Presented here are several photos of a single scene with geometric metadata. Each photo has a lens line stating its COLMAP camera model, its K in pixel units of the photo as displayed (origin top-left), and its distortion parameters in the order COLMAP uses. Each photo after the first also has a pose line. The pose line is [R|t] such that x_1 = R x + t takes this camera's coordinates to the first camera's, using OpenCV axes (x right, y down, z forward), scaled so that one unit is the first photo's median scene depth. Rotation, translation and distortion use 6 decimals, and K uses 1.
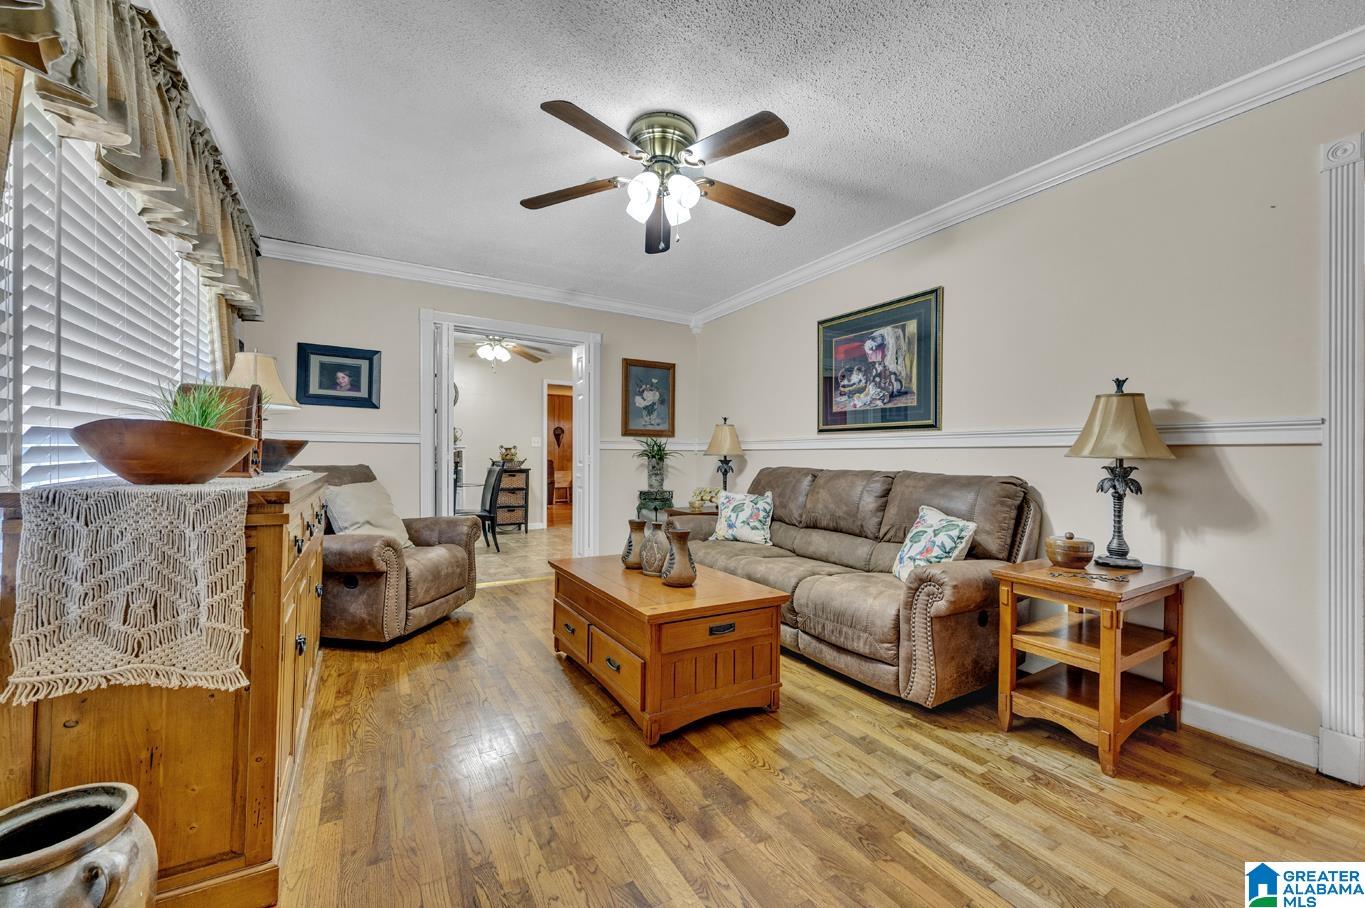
lens RADIAL K [[534.0, 0, 682.8], [0, 534.0, 454.2], [0, 0, 1]] dist [-0.000164, -0.000001]
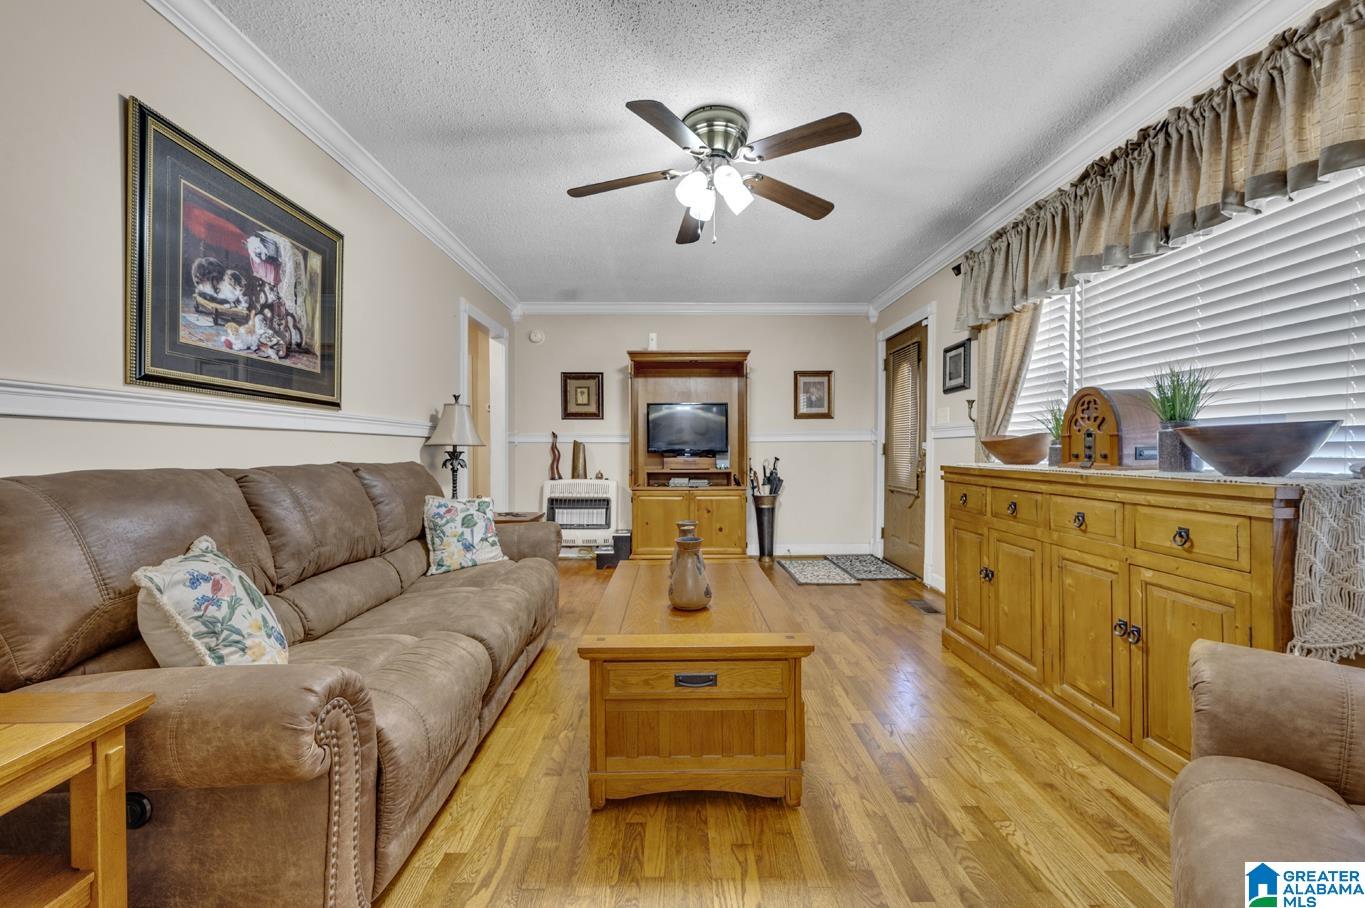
lens RADIAL K [[534.0, 0, 683.4], [0, 534.0, 450.7], [0, 0, 1]] dist [-0.000164, -0.000001]
pose [[-0.860779, -0.012363, 0.508828, -0.342234], [-0.012083, 0.999920, 0.003854, 0.006155], [-0.508835, -0.002831, -0.860860, 1.280013]]
